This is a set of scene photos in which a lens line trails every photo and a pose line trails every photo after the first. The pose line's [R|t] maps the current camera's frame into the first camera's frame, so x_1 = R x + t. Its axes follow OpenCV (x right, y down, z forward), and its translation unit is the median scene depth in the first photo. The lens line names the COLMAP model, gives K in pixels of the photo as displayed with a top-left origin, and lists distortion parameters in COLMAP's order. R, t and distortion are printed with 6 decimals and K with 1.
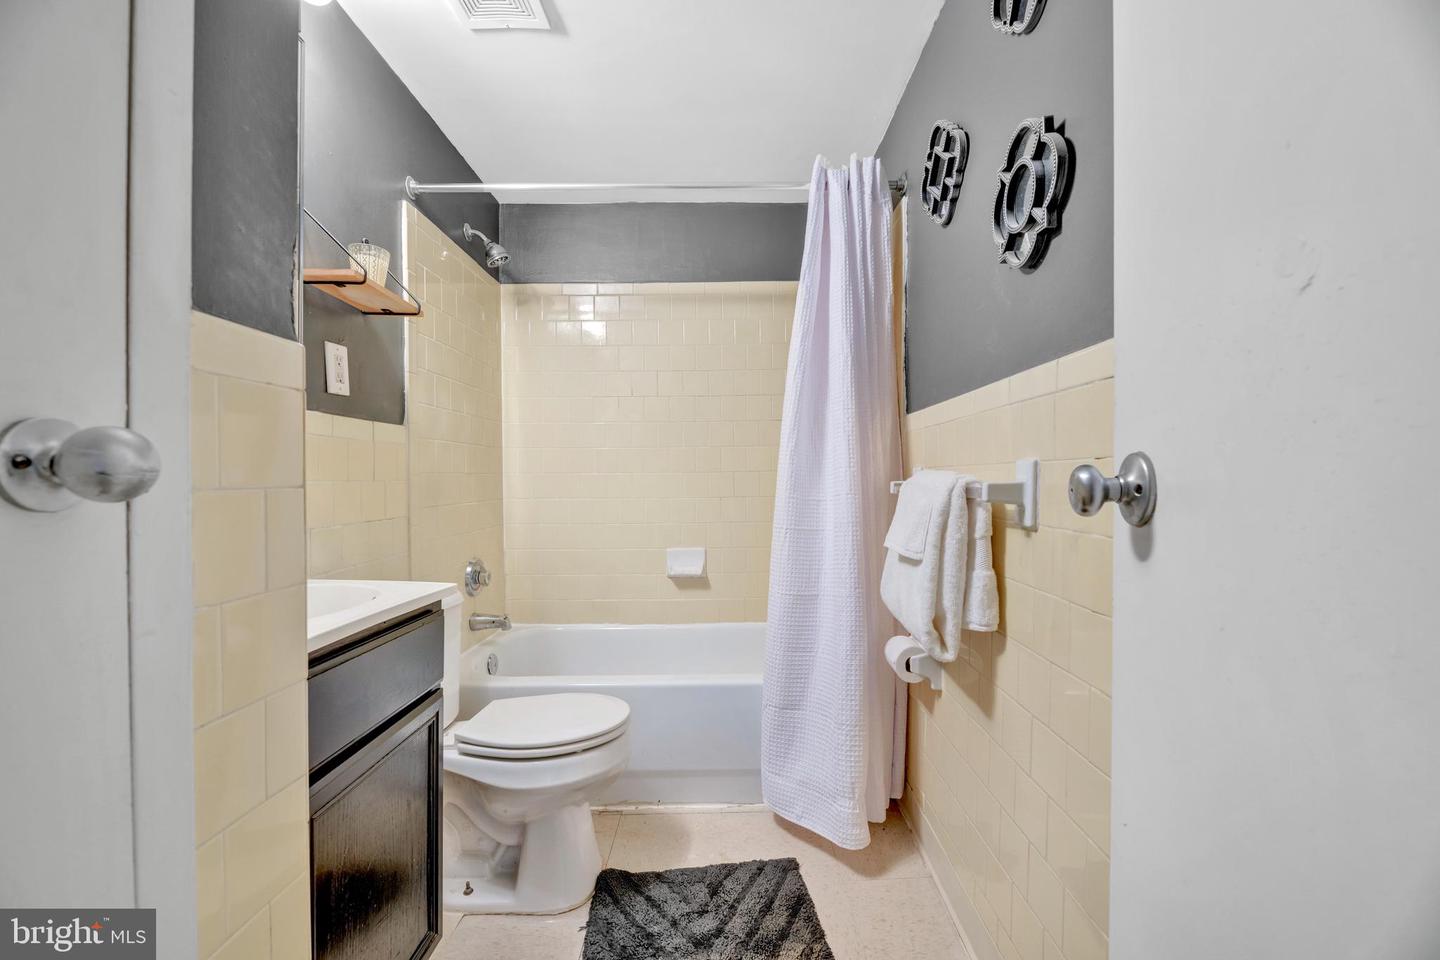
lens RADIAL K [[578.2, 0, 717.1], [0, 578.2, 483.9], [0, 0, 1]] dist [-0.000455, -0.003510]
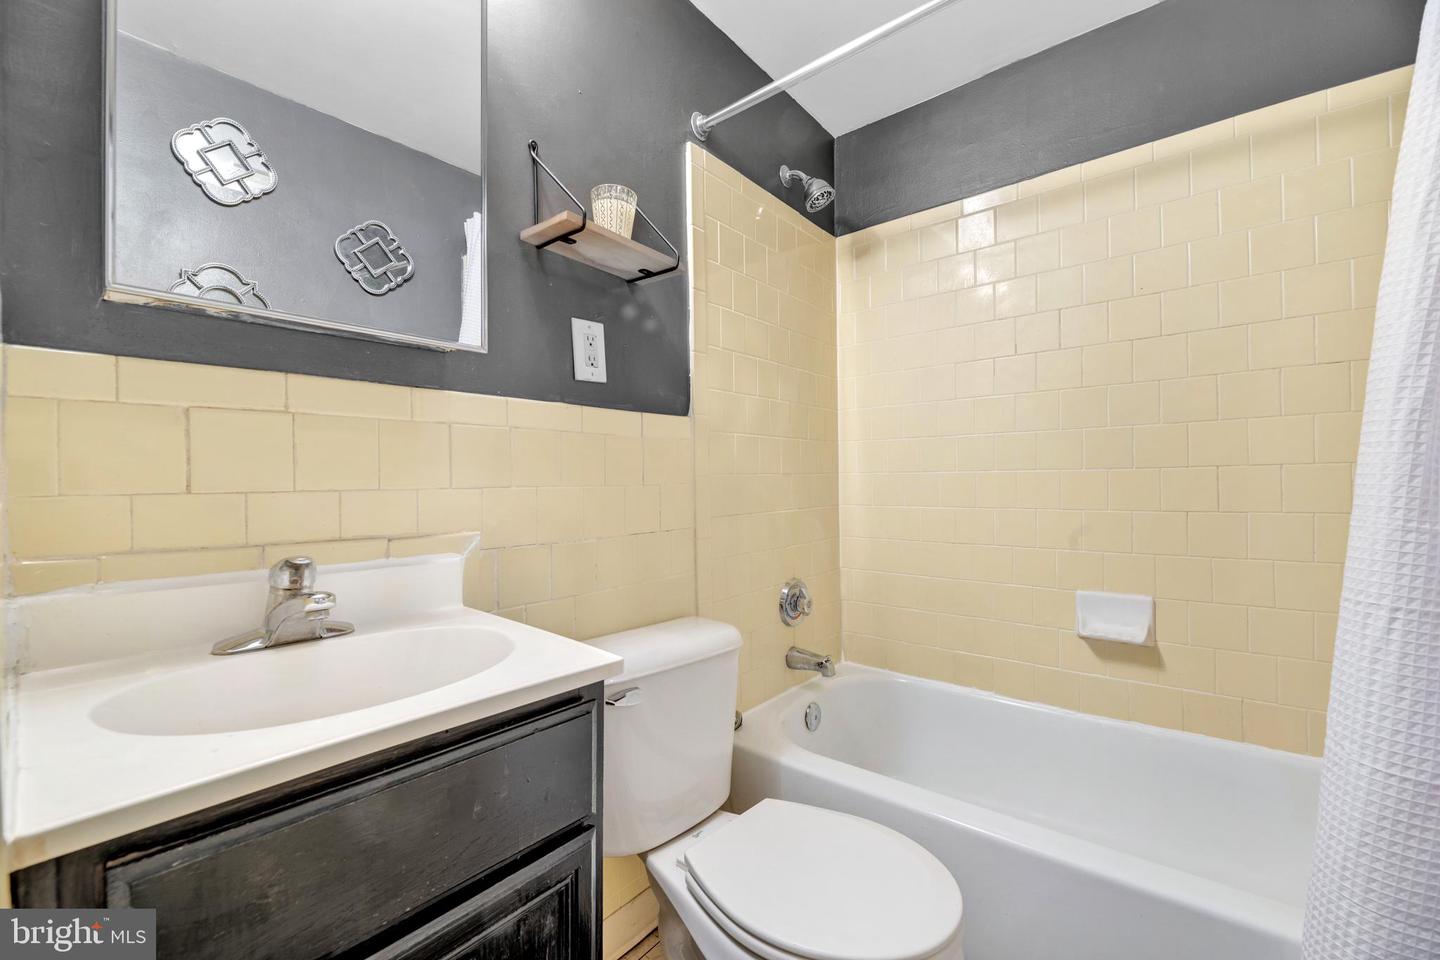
lens RADIAL K [[578.2, 0, 717.1], [0, 578.2, 483.9], [0, 0, 1]] dist [-0.000455, -0.003510]
pose [[0.775606, 0.002822, -0.631211, 0.006541], [-0.000223, 0.999991, 0.004196, -0.007326], [0.631218, -0.003114, 0.775600, 0.312647]]
